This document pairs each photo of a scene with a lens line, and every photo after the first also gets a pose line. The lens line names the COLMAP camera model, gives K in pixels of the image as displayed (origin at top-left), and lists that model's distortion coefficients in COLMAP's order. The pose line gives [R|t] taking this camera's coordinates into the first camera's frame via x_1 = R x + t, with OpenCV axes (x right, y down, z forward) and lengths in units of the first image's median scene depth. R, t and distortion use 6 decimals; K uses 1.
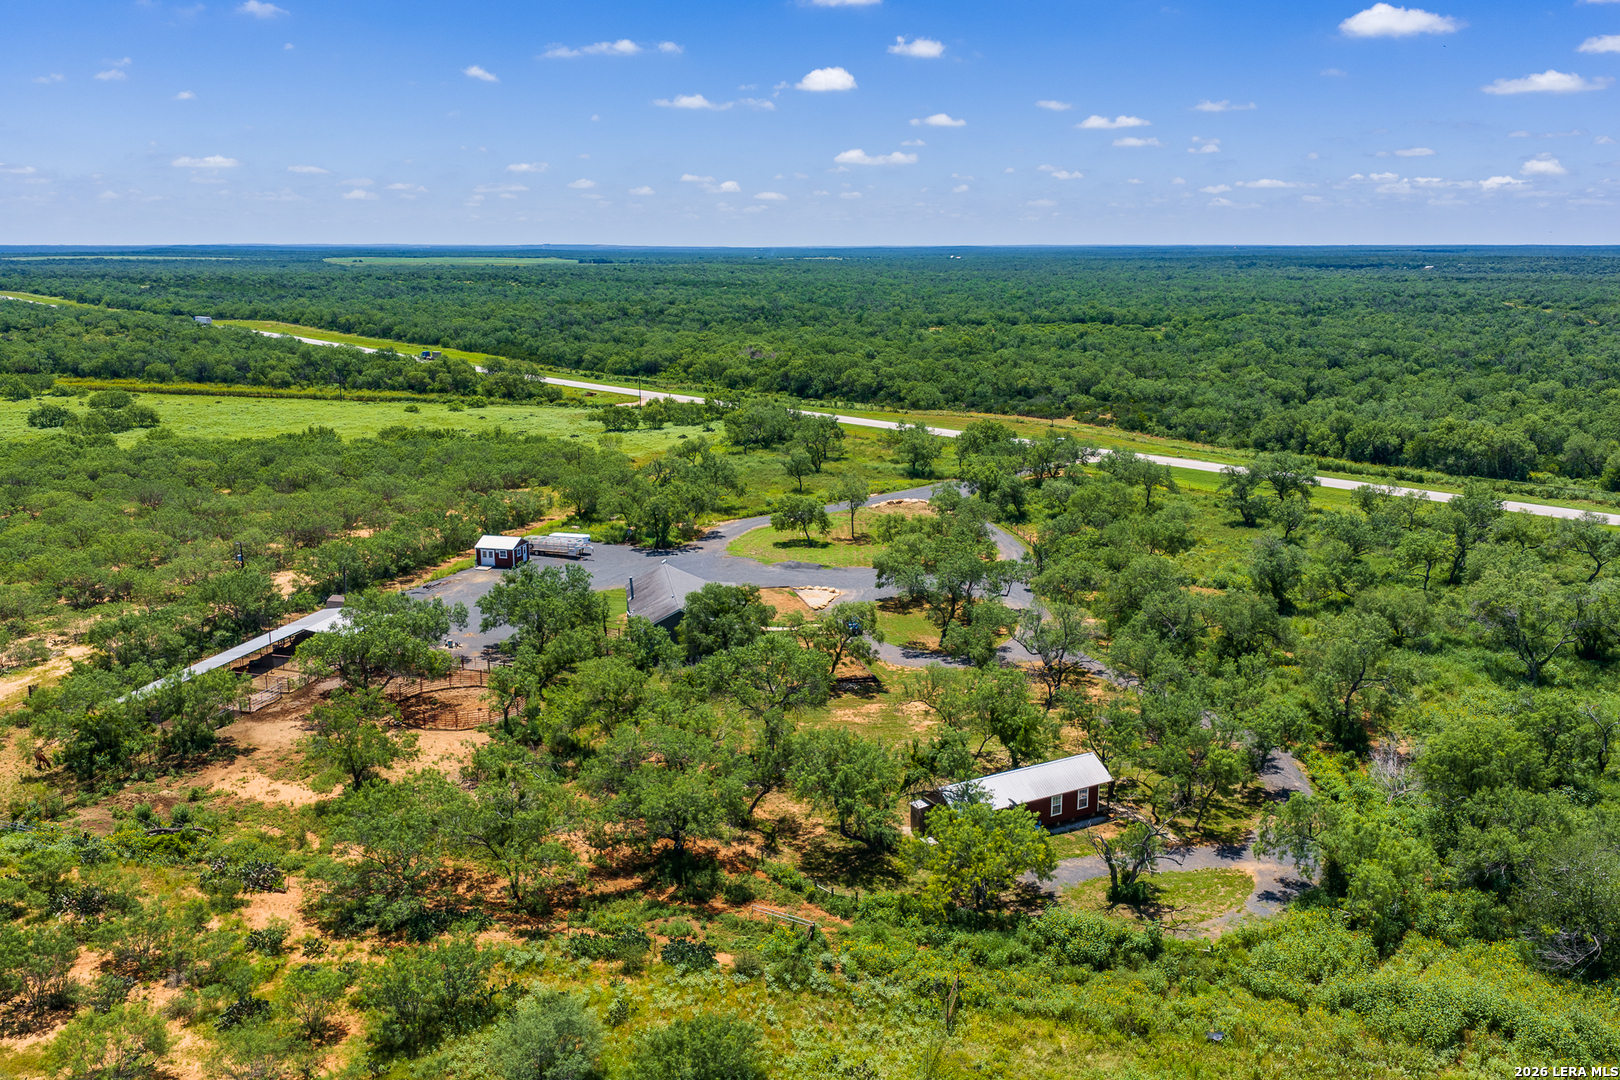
lens RADIAL K [[1326.2, 0, 810.0], [0, 1326.2, 540.0], [0, 0, 1]] dist [0.008979, 0.008080]
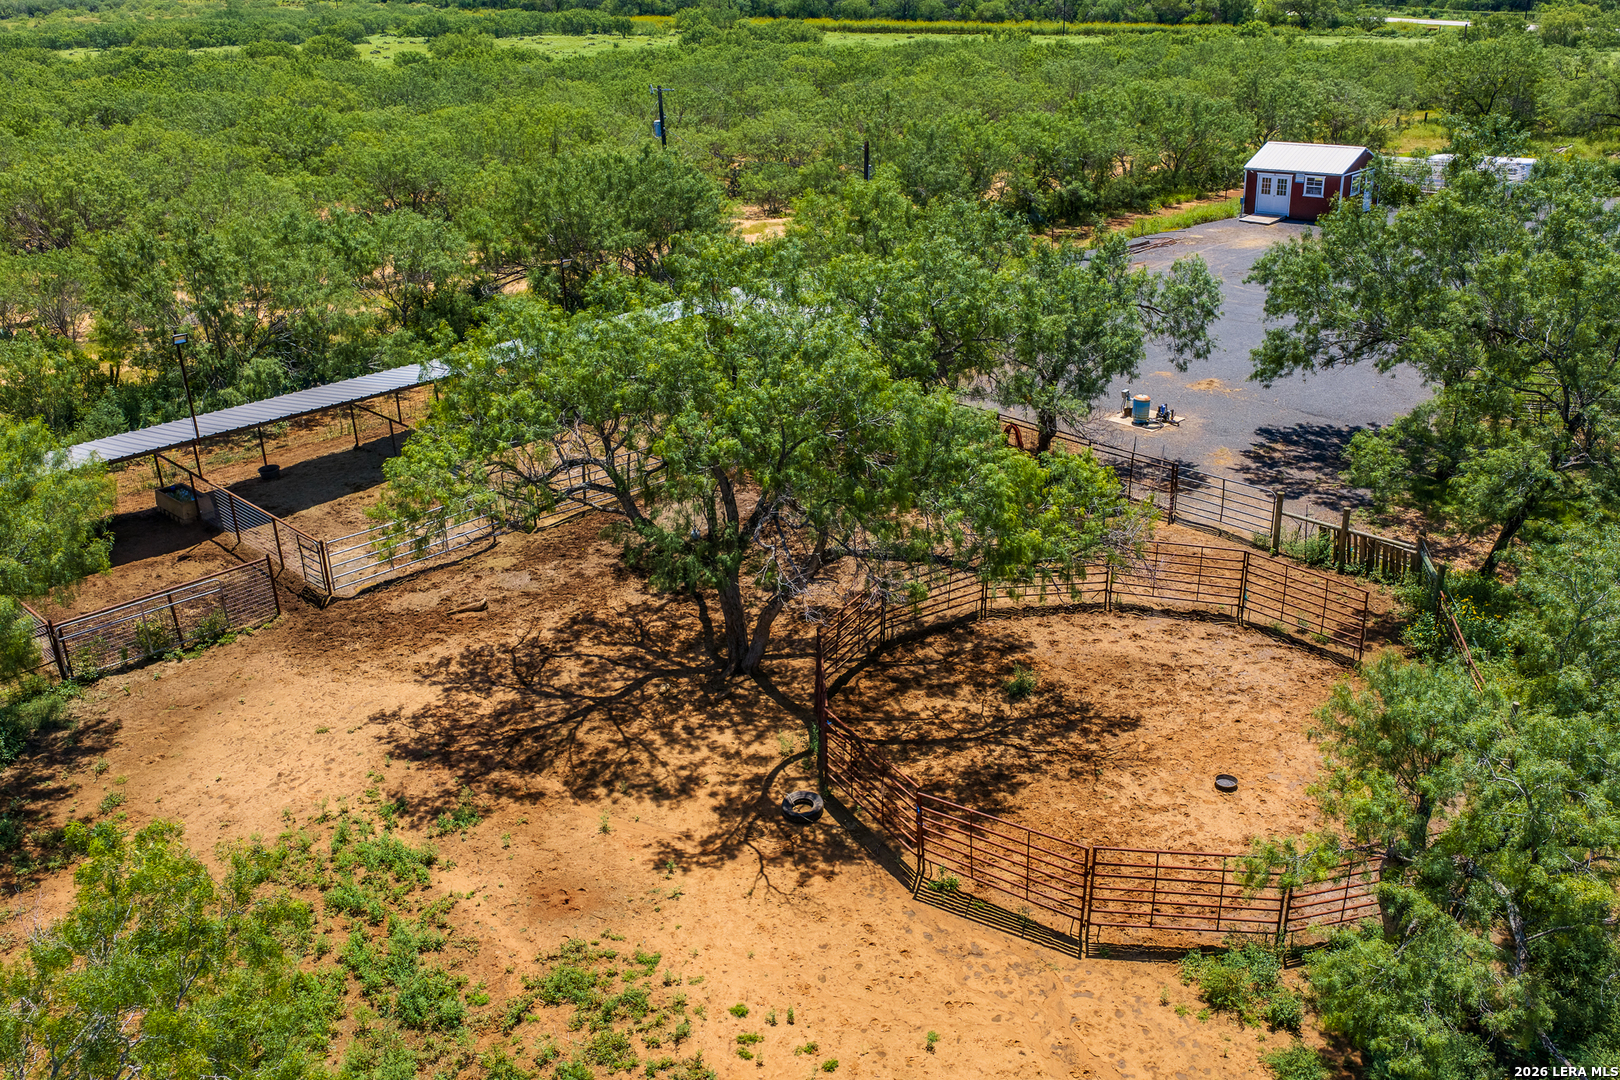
lens RADIAL K [[1326.2, 0, 810.0], [0, 1326.2, 540.0], [0, 0, 1]] dist [0.008979, 0.008080]
pose [[0.857449, 0.167810, -0.486438, -0.192309], [-0.068998, 0.974287, 0.214484, 0.050331], [0.509923, -0.150346, 0.846980, 0.733183]]
